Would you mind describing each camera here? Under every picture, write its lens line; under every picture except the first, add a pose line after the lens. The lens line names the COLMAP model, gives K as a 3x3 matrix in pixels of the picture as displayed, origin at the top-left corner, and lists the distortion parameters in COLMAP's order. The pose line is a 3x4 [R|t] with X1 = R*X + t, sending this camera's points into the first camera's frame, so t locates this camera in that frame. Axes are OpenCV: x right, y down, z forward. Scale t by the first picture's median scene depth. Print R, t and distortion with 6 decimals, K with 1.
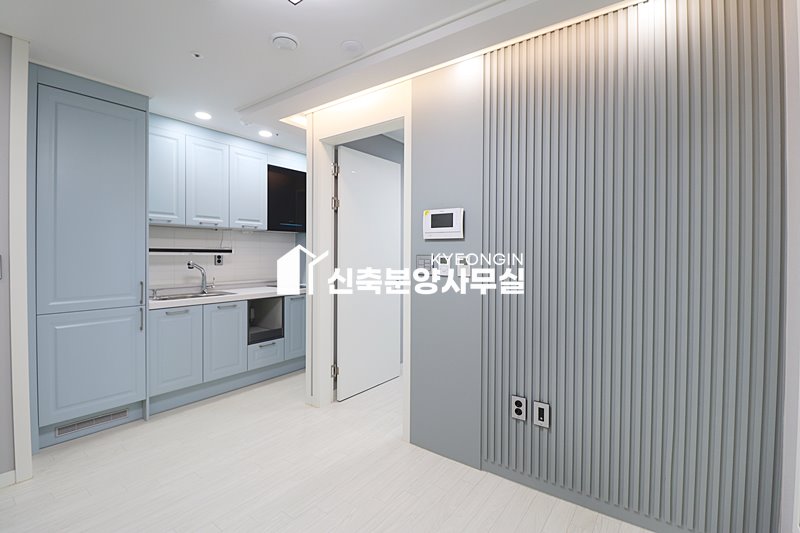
lens RADIAL K [[374.8, 0, 398.9], [0, 374.8, 255.6], [0, 0, 1]] dist [-0.002405, -0.000557]
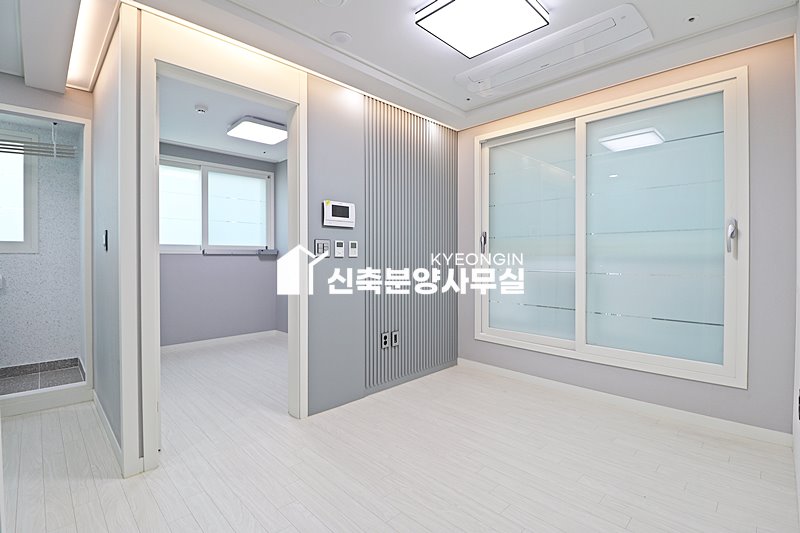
lens RADIAL K [[374.8, 0, 398.9], [0, 374.8, 255.6], [0, 0, 1]] dist [-0.002405, -0.000557]
pose [[0.144600, -0.009576, 0.989444, -1.016803], [0.007801, 0.999933, 0.008537, 0.039034], [-0.989459, 0.006484, 0.144665, 0.613991]]
